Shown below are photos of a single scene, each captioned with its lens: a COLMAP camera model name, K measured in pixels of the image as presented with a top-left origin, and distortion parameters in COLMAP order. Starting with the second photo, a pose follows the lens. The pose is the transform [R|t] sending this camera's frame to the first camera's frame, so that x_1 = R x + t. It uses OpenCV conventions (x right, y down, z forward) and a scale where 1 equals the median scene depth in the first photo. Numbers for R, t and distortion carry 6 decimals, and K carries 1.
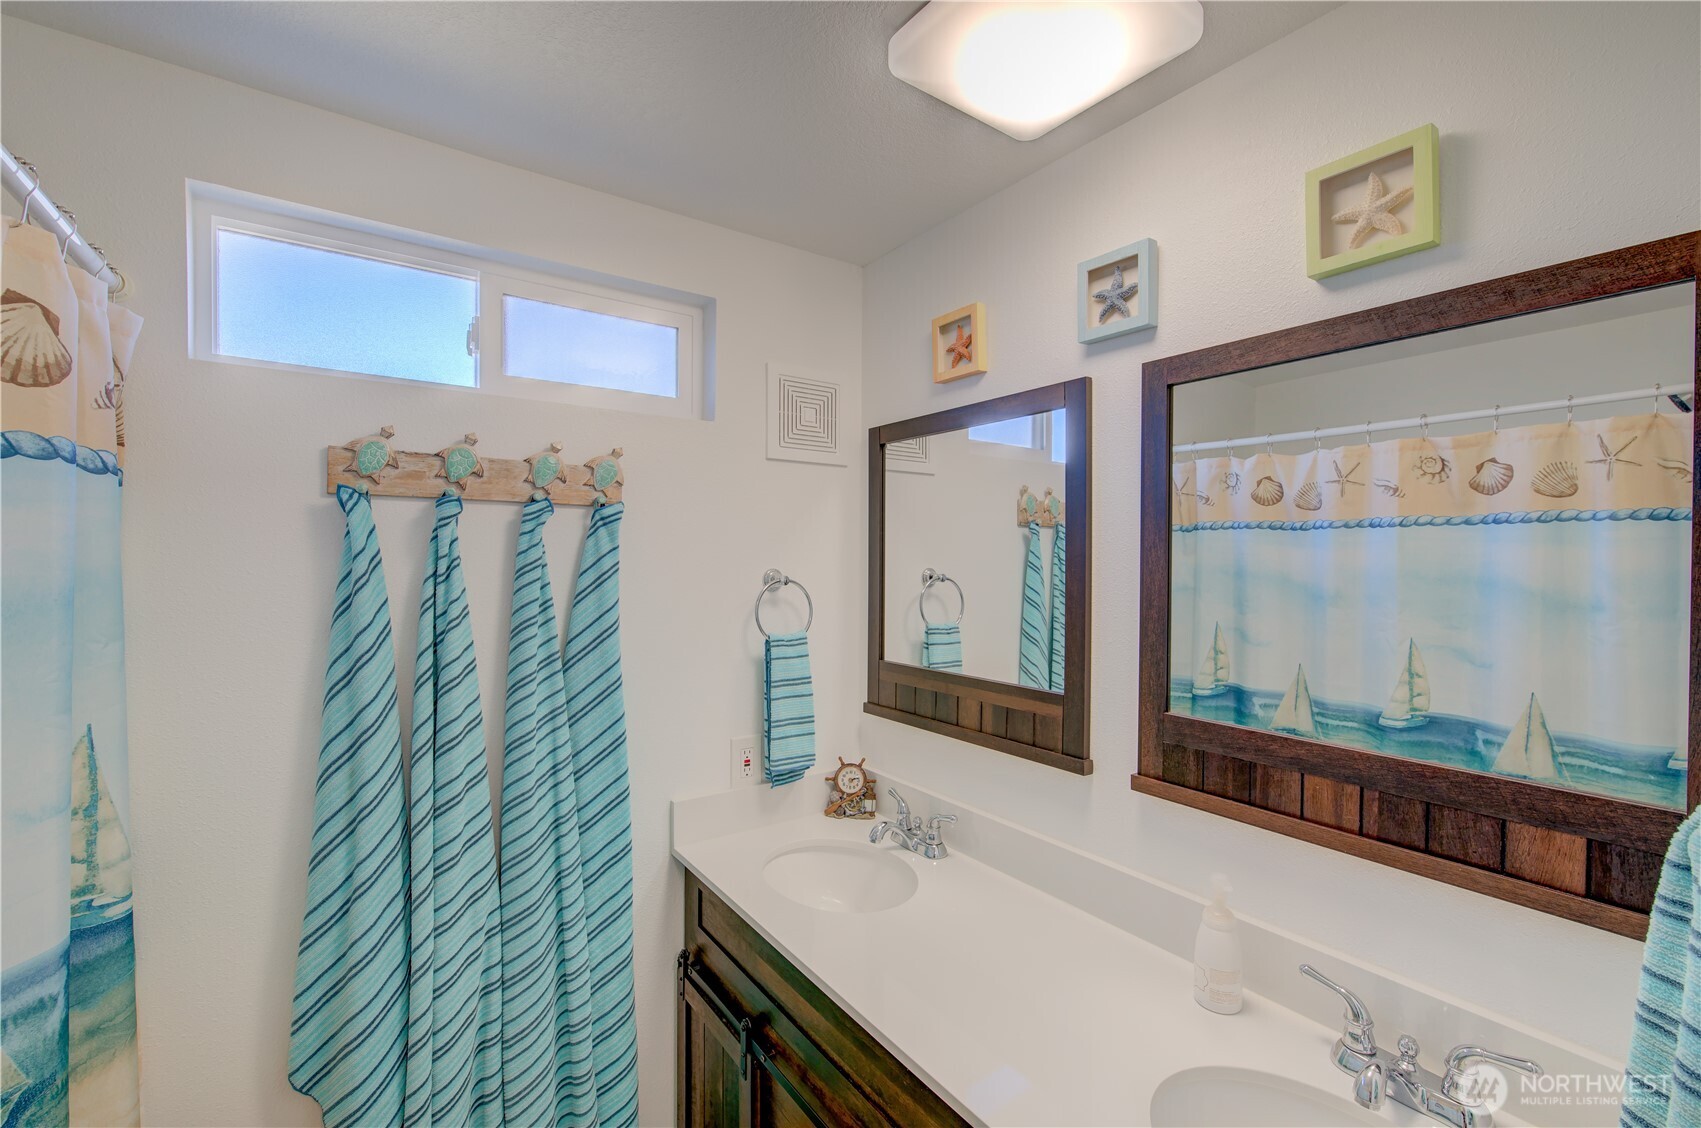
lens RADIAL K [[710.4, 0, 847.1], [0, 710.4, 571.6], [0, 0, 1]] dist [-0.000090, -0.000164]
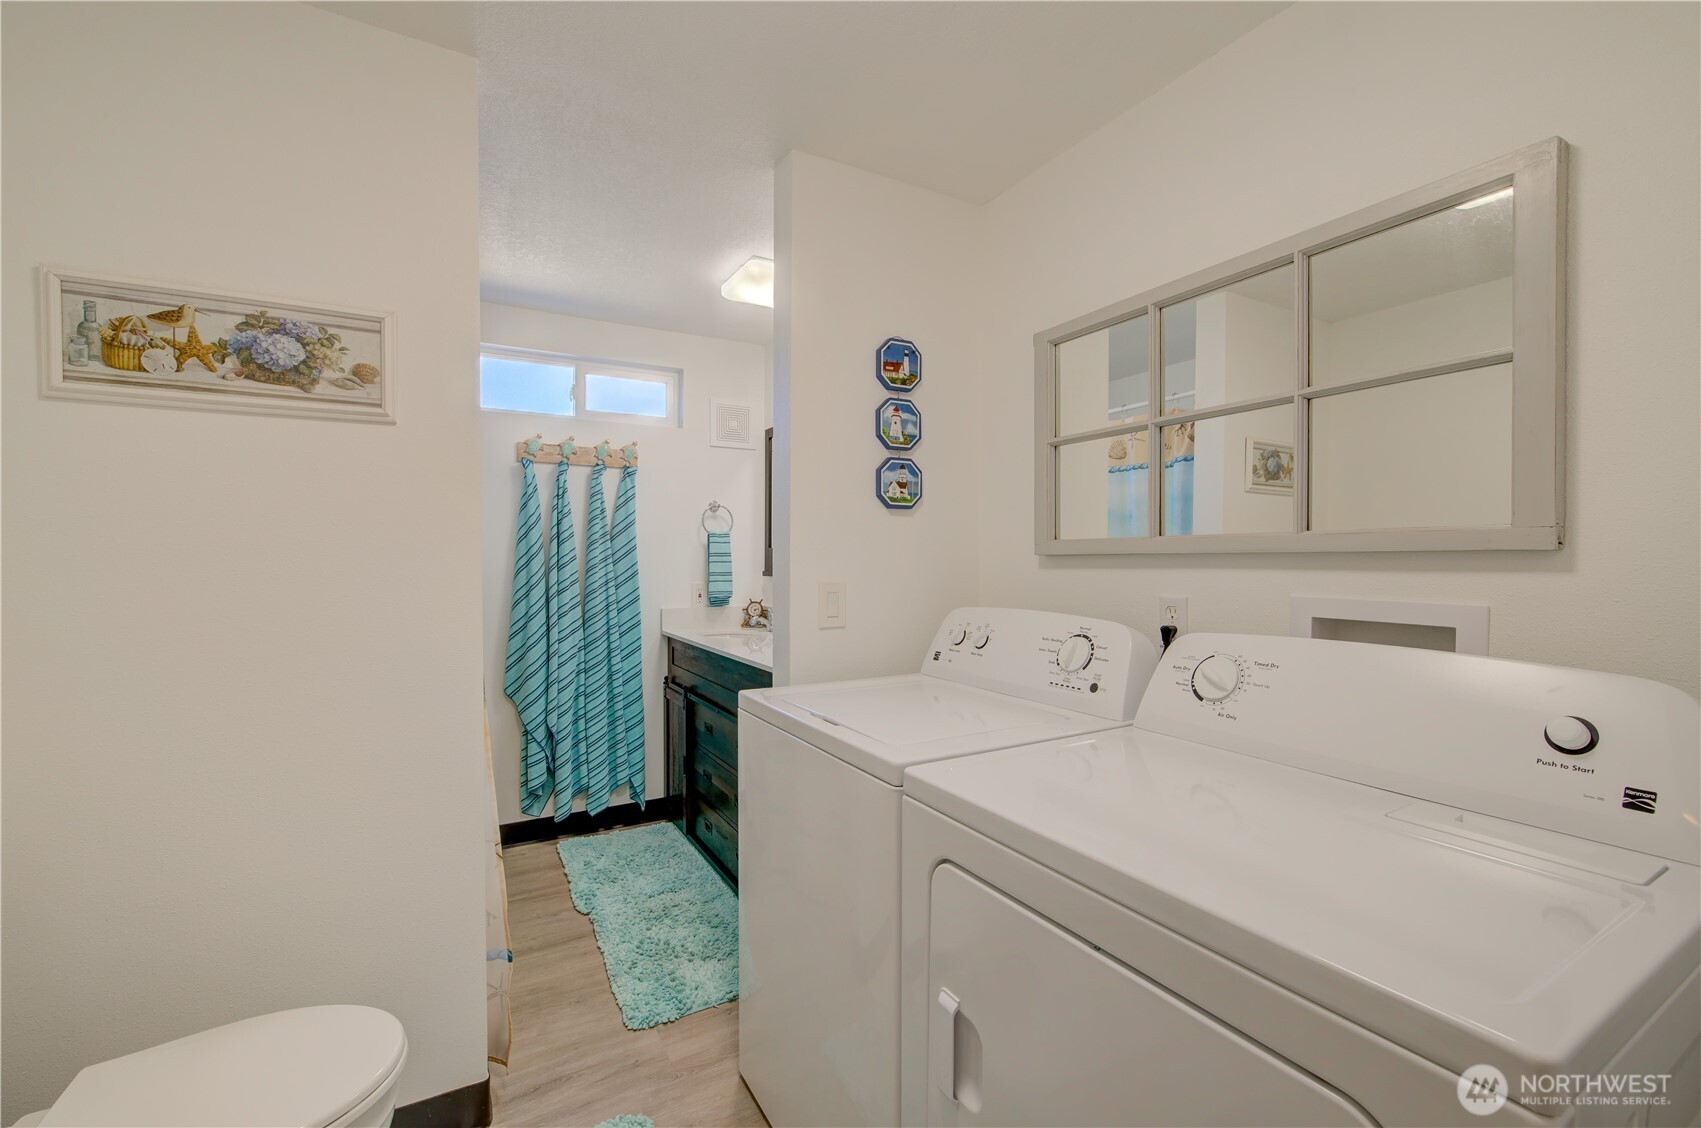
lens RADIAL K [[720.2, 0, 850.5], [0, 720.2, 564.0], [0, 0, 1]] dist [0.000598, -0.000067]
pose [[0.996912, -0.004599, -0.078387, 0.560147], [0.003752, 0.999933, -0.010952, 0.252428], [0.078432, 0.010625, 0.996863, -1.267524]]
